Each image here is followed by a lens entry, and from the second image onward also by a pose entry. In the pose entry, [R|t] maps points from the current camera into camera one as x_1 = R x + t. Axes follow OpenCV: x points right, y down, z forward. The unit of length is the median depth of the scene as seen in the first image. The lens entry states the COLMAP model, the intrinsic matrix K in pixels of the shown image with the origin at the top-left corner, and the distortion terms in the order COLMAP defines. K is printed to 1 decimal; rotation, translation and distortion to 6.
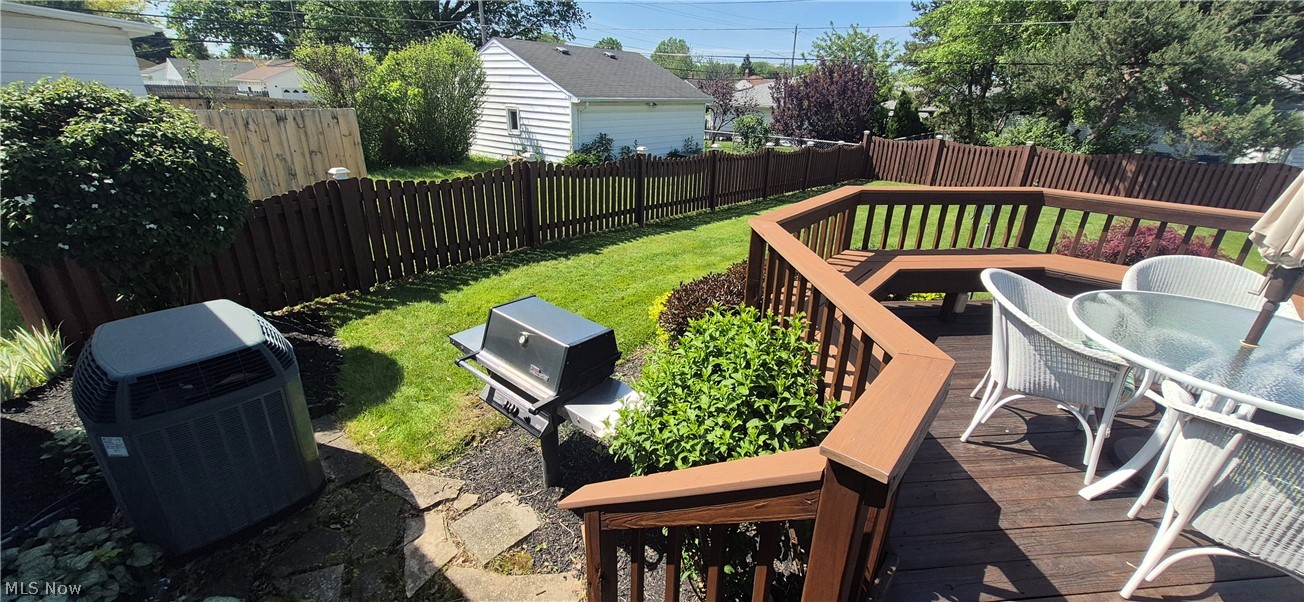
lens RADIAL K [[510.1, 0, 659.5], [0, 510.1, 299.6], [0, 0, 1]] dist [0.001090, 0.000104]
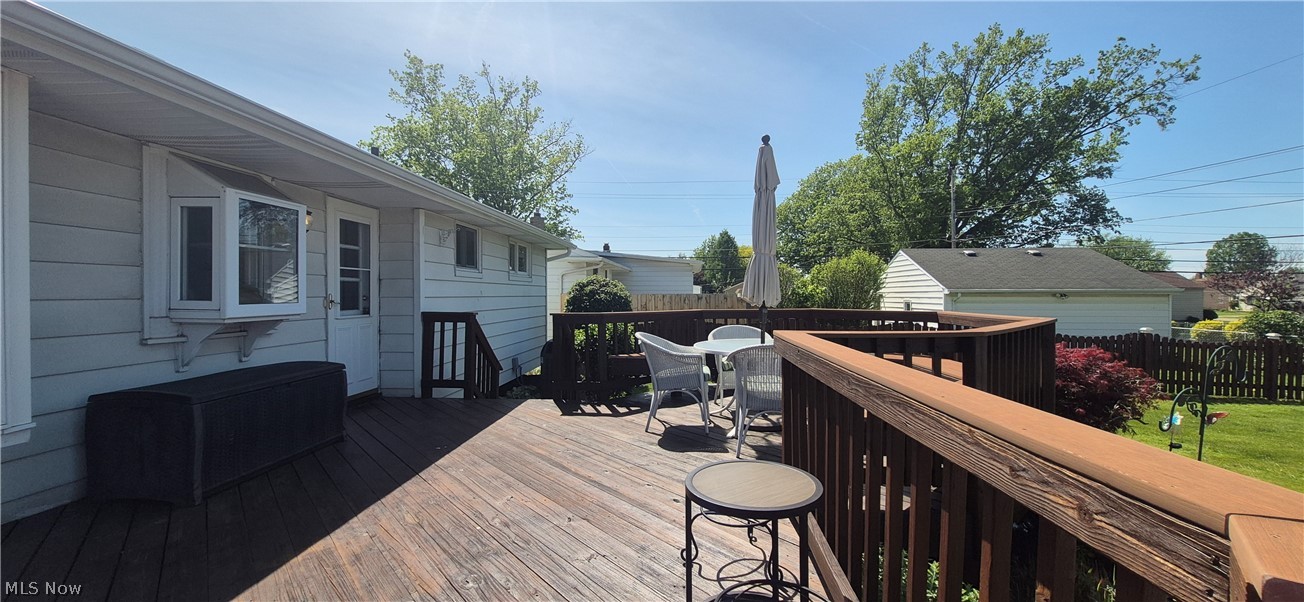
lens RADIAL K [[510.1, 0, 659.5], [0, 510.1, 299.6], [0, 0, 1]] dist [0.001090, 0.000104]
pose [[0.579227, -0.024642, -0.814793, 0.385052], [-0.294569, 0.925672, -0.237402, 0.080394], [0.760082, 0.377523, 0.528916, -0.074423]]
